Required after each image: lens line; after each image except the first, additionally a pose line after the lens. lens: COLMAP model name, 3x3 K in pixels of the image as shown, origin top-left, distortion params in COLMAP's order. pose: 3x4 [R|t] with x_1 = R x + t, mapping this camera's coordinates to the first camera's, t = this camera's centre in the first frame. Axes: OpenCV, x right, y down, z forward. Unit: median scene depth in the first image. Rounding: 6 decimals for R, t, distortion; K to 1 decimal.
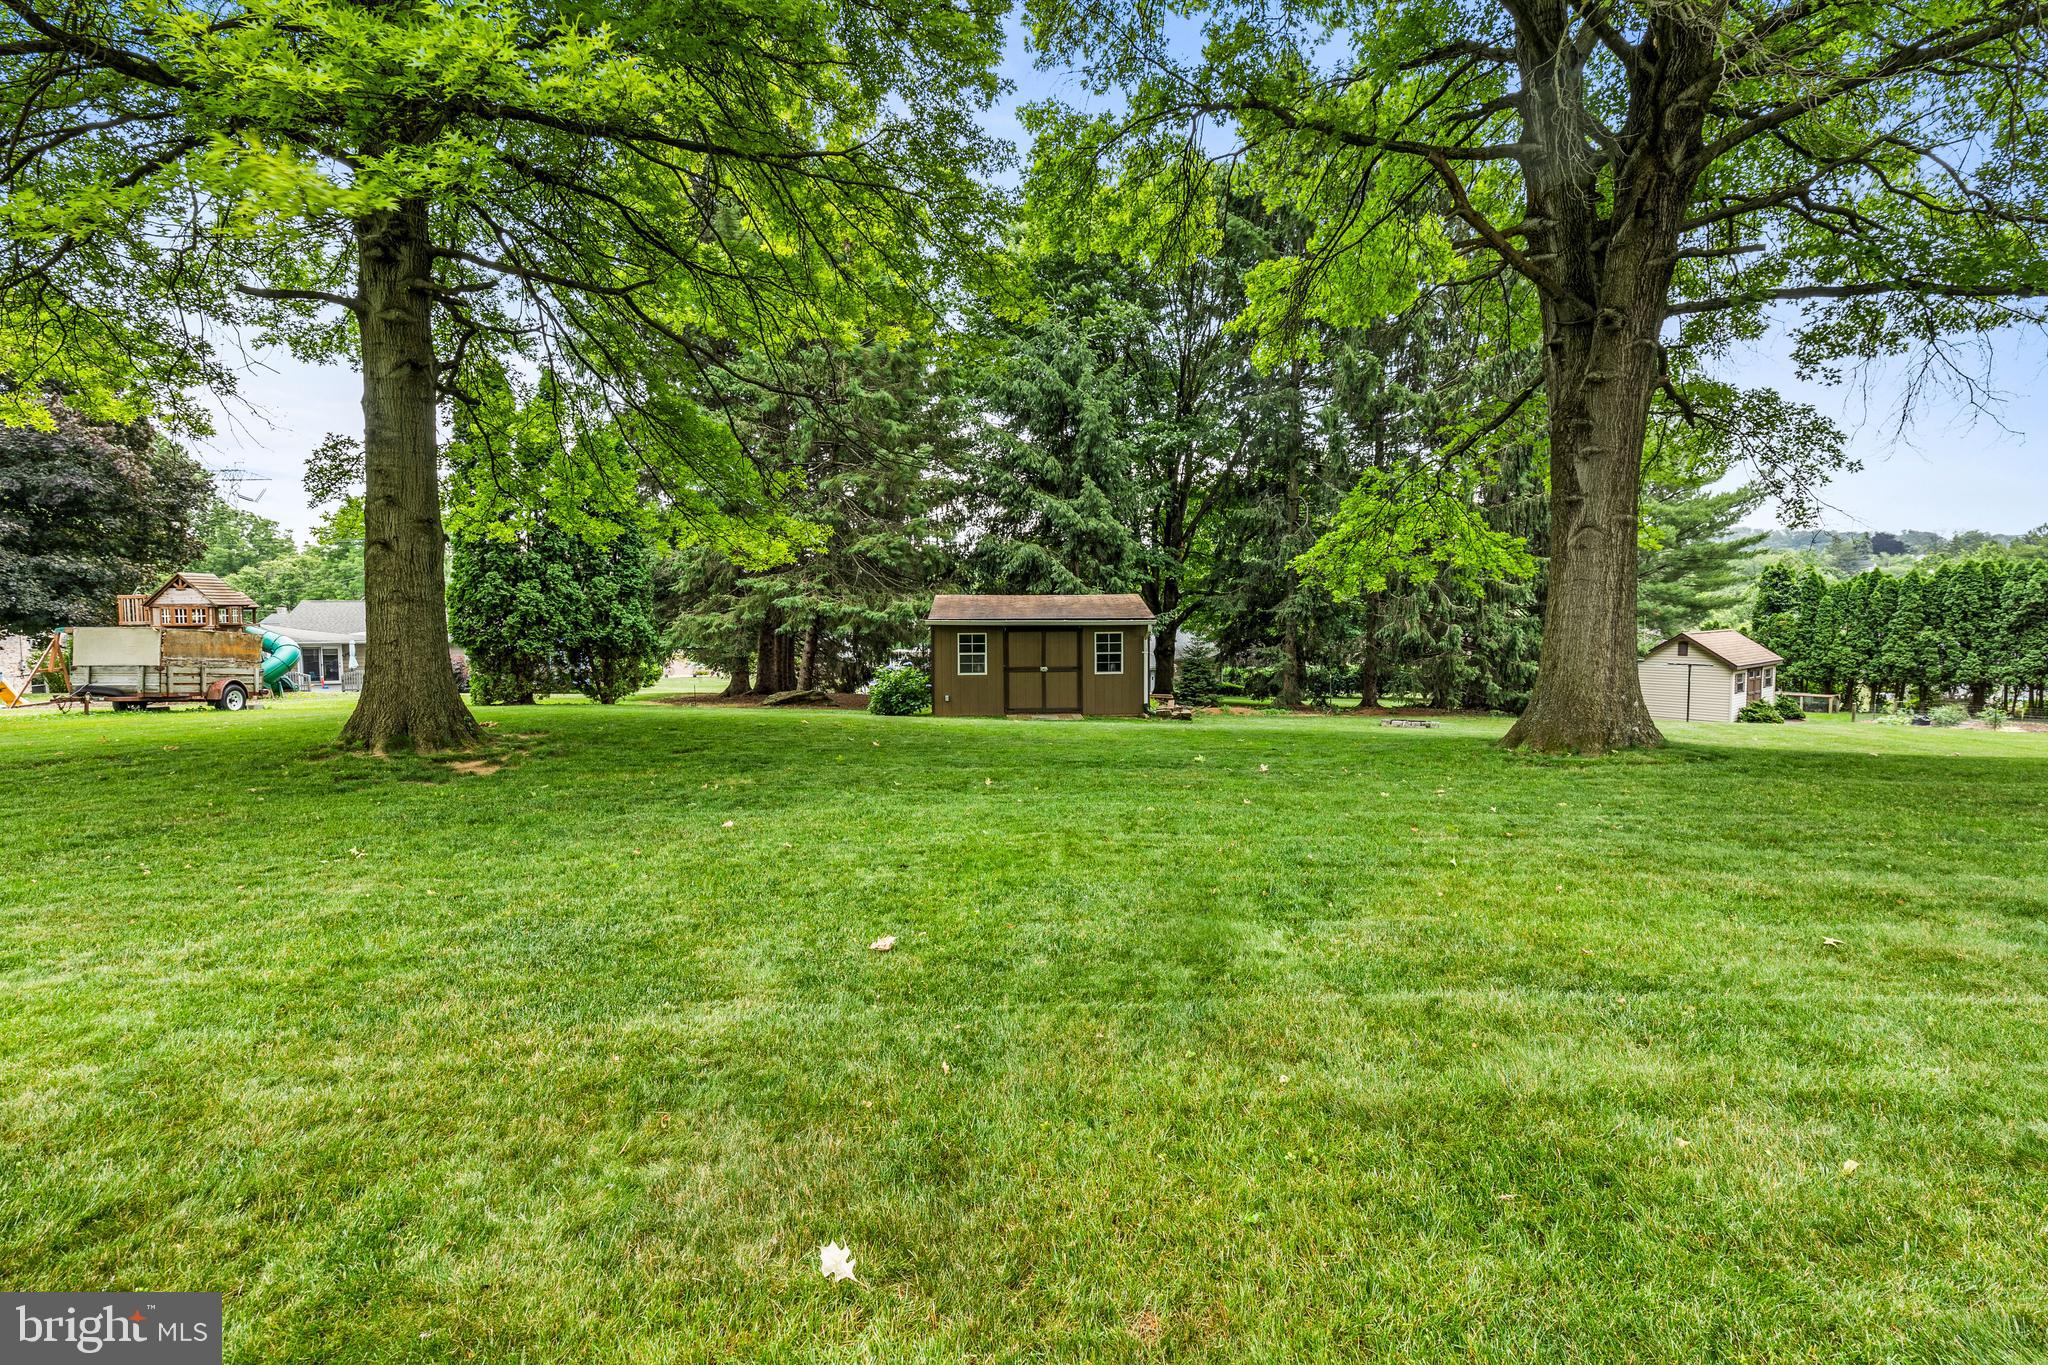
lens RADIAL K [[934.5, 0, 1017.4], [0, 934.5, 683.9], [0, 0, 1]] dist [-0.014424, -0.000291]
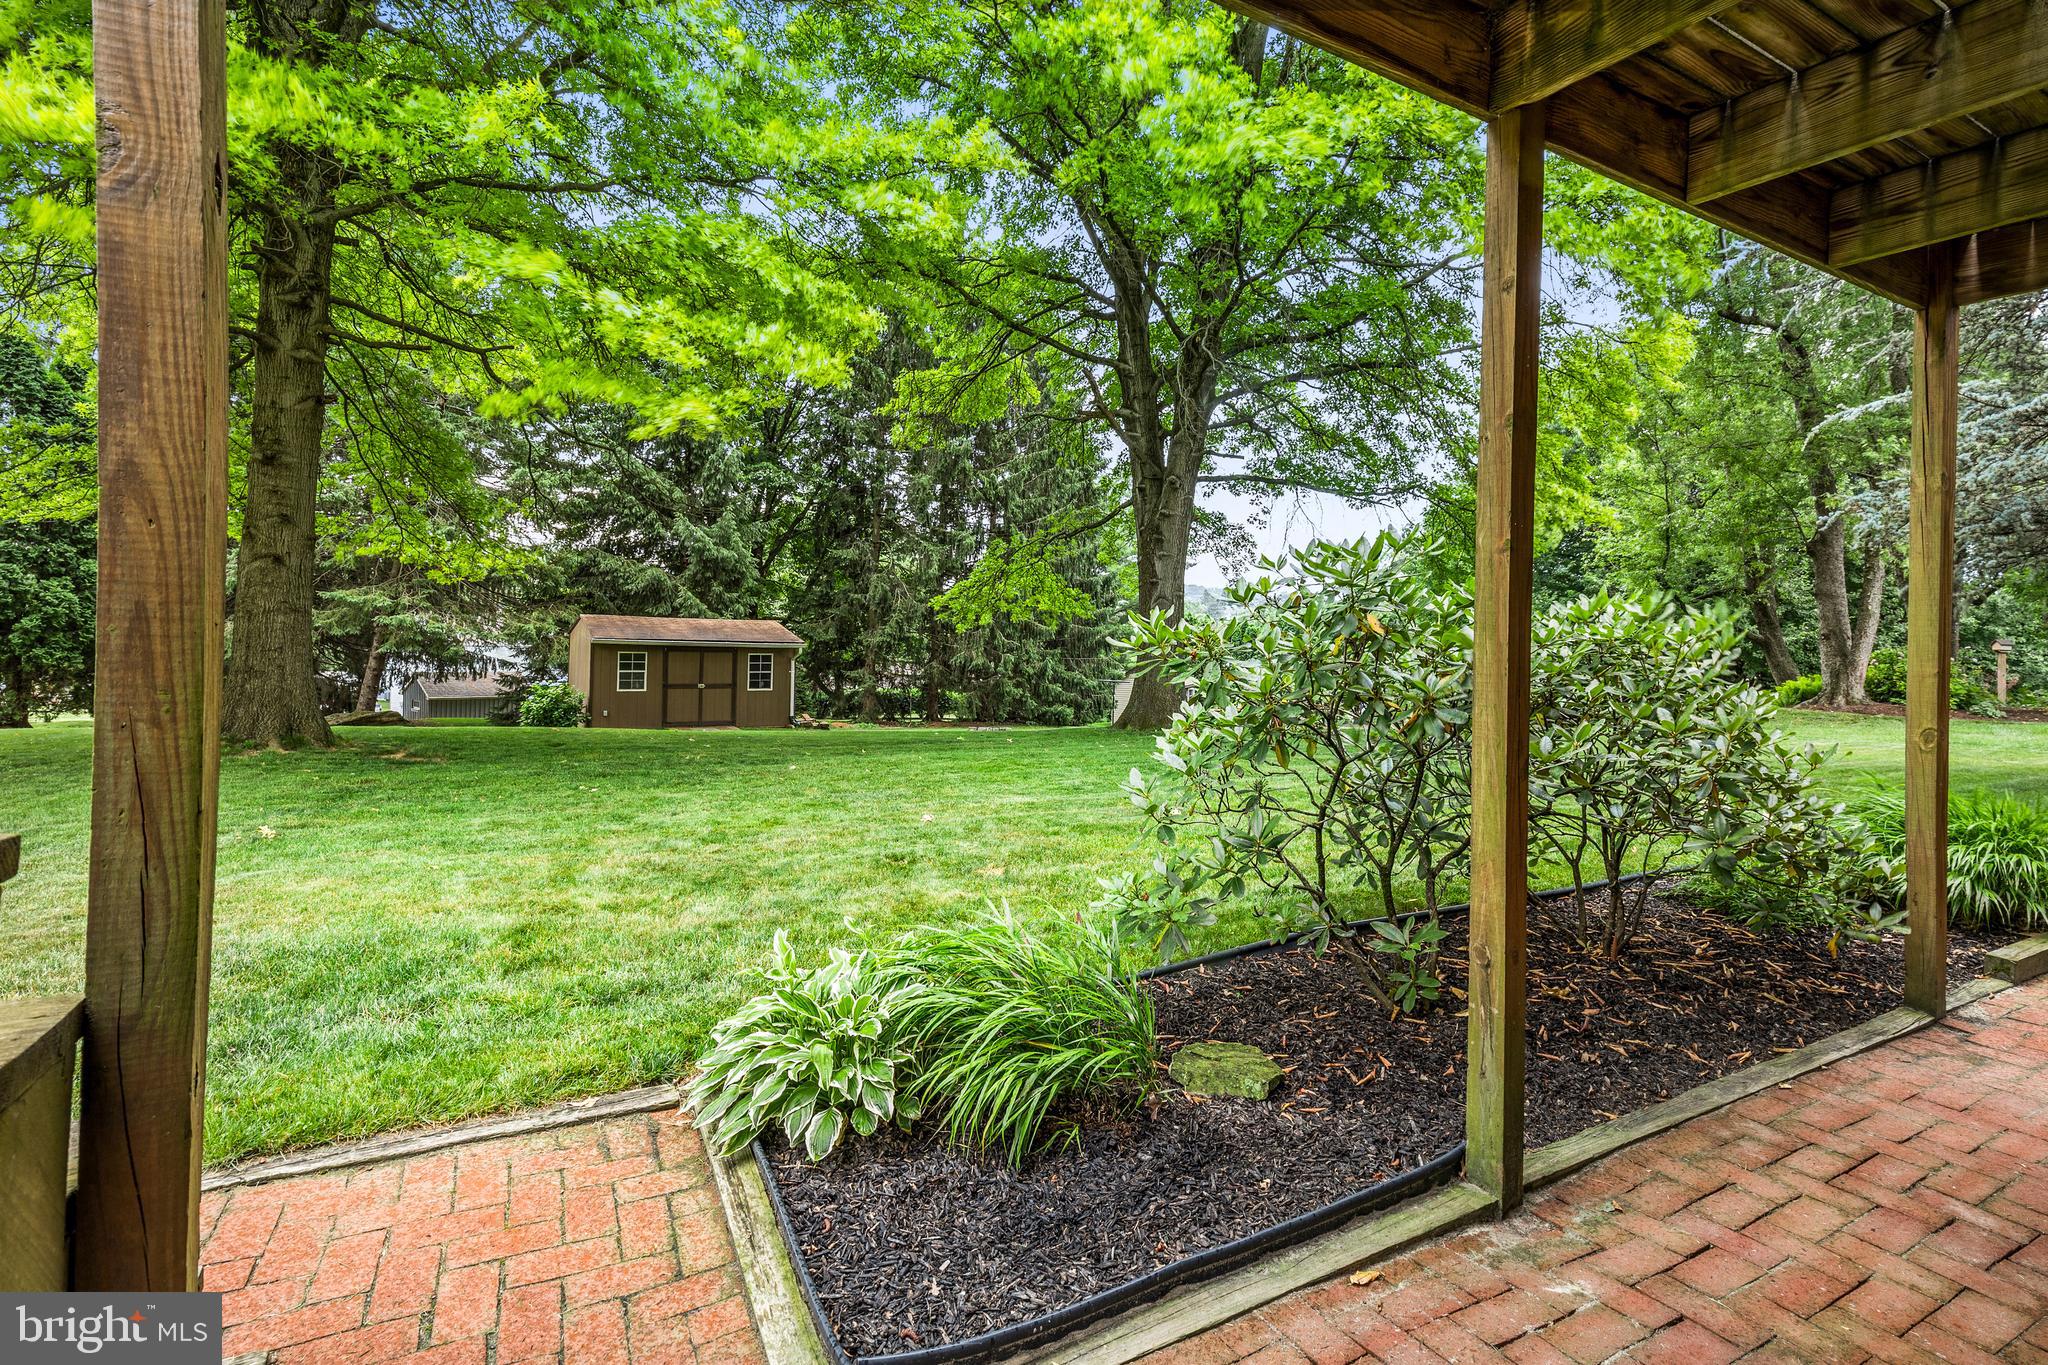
lens RADIAL K [[934.5, 0, 1019.4], [0, 934.5, 678.2], [0, 0, 1]] dist [-0.014424, -0.000291]
pose [[0.869378, 0.009115, 0.494063, -0.188597], [0.007266, 0.999486, -0.031226, 0.012061], [-0.494094, 0.030737, 0.868865, -0.148421]]
